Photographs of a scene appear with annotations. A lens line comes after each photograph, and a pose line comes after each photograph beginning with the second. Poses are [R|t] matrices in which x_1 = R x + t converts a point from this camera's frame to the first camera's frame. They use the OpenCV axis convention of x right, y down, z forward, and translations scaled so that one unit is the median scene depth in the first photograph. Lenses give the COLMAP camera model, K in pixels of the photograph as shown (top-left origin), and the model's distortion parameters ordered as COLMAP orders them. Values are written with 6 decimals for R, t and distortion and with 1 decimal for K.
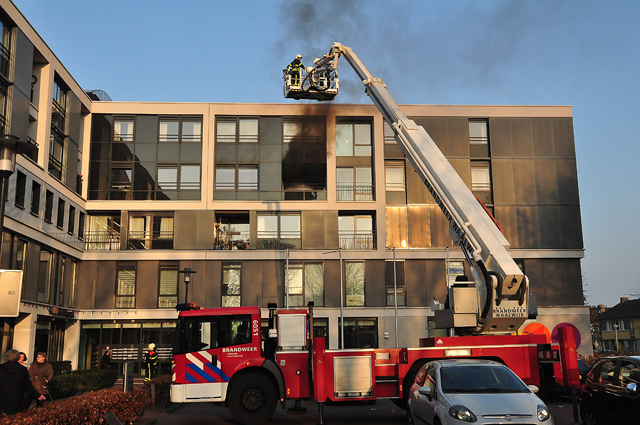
lens RADIAL K [[695.7, 0, 320.0], [0, 695.7, 212.5], [0, 0, 1]] dist [0.043623, -0.003797]
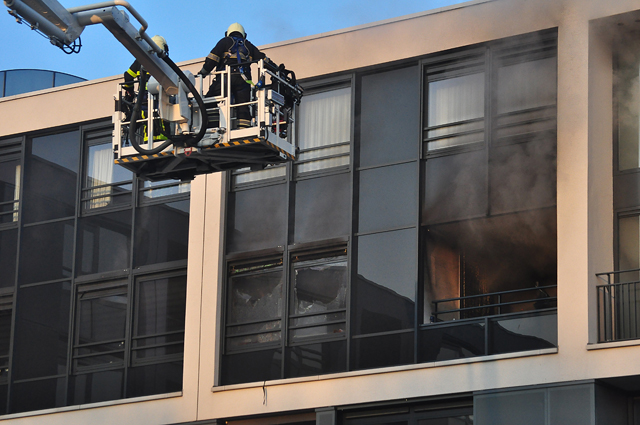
lens RADIAL K [[2525.2, 0, 320.0], [0, 2525.2, 212.5], [0, 0, 1]] dist [0.795695, 5.490465]
pose [[0.792421, -0.134935, -0.594862, 0.527974], [0.088297, 0.990329, -0.107019, 0.028238], [0.603550, 0.032280, 0.796672, 0.177215]]
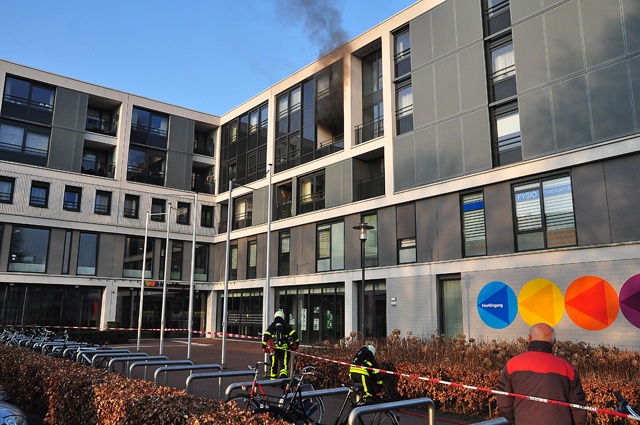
lens RADIAL K [[531.5, 0, 321.2], [0, 531.5, 206.3], [0, 0, 1]] dist [-0.049455, 0.011112]
pose [[0.589786, -0.152331, -0.793062, 0.524646], [0.146323, 0.985951, -0.080563, 0.105589], [0.794193, -0.068528, 0.603790, 0.572590]]
